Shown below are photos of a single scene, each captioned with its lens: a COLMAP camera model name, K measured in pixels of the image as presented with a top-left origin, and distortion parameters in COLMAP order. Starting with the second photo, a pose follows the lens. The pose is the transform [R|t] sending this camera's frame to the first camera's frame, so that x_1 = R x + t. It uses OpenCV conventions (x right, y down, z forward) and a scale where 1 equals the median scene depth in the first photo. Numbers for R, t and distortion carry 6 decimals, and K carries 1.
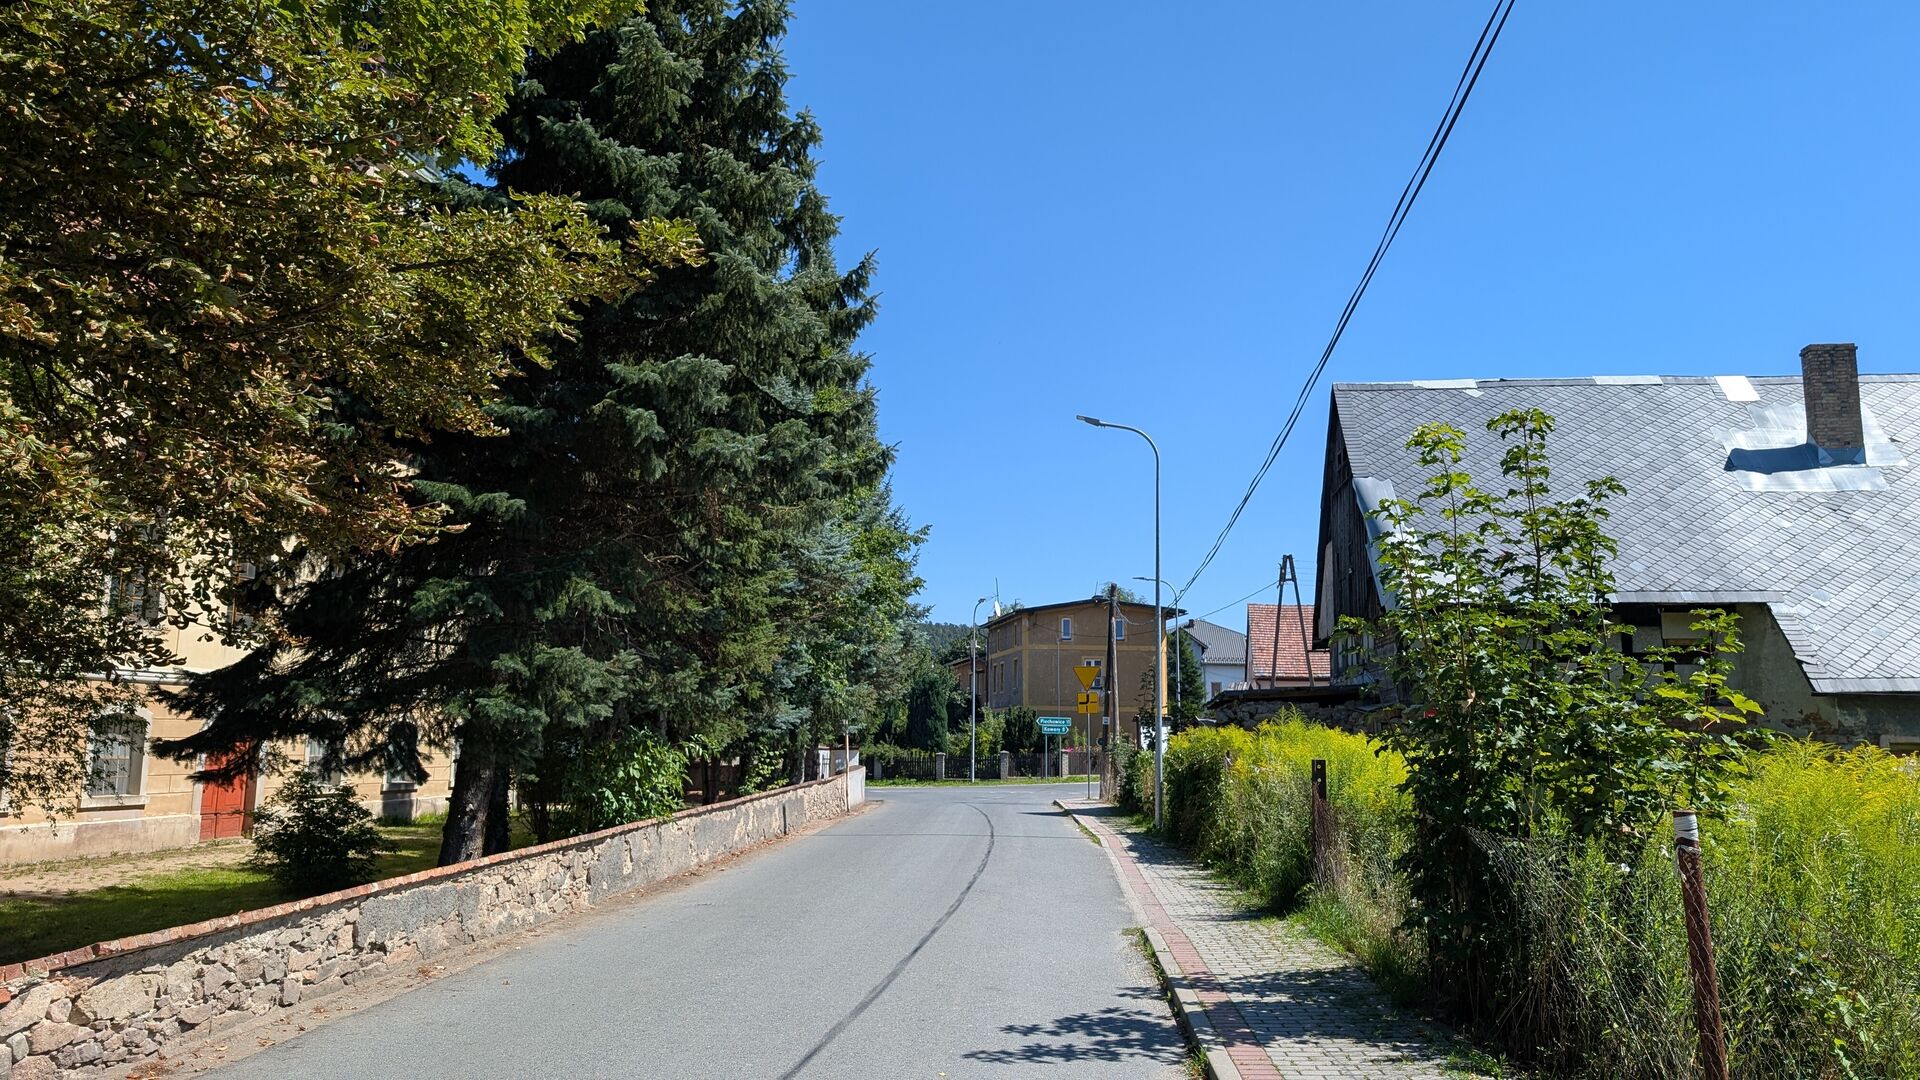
lens RADIAL K [[1356.2, 0, 959.2], [0, 1356.2, 540.6], [0, 0, 1]] dist [0.006011, 0.002251]
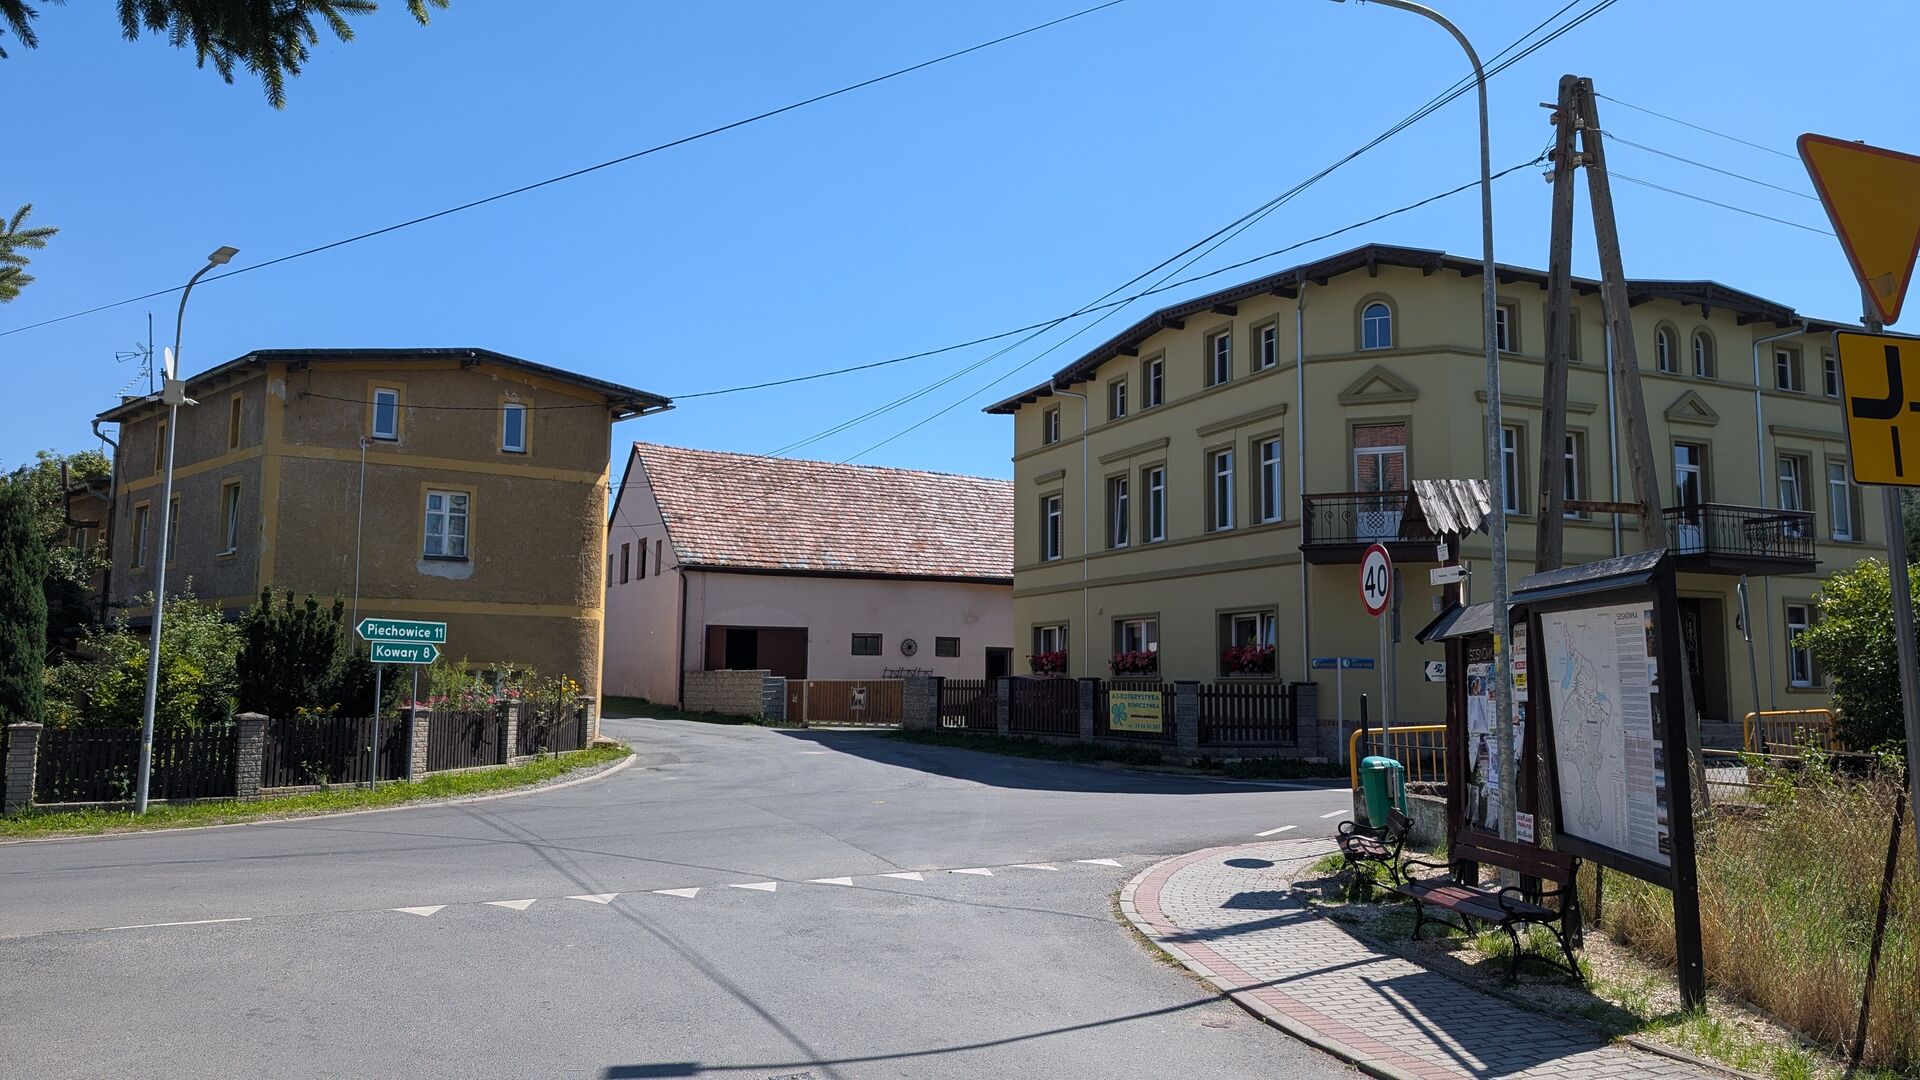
lens RADIAL K [[1356.2, 0, 960.8], [0, 1356.2, 536.0], [0, 0, 1]] dist [0.006011, 0.002251]
pose [[0.790676, 0.057133, 0.609564, -0.035665], [-0.080647, 0.996680, 0.011193, 0.088903], [-0.606900, -0.058009, 0.792658, 0.598064]]
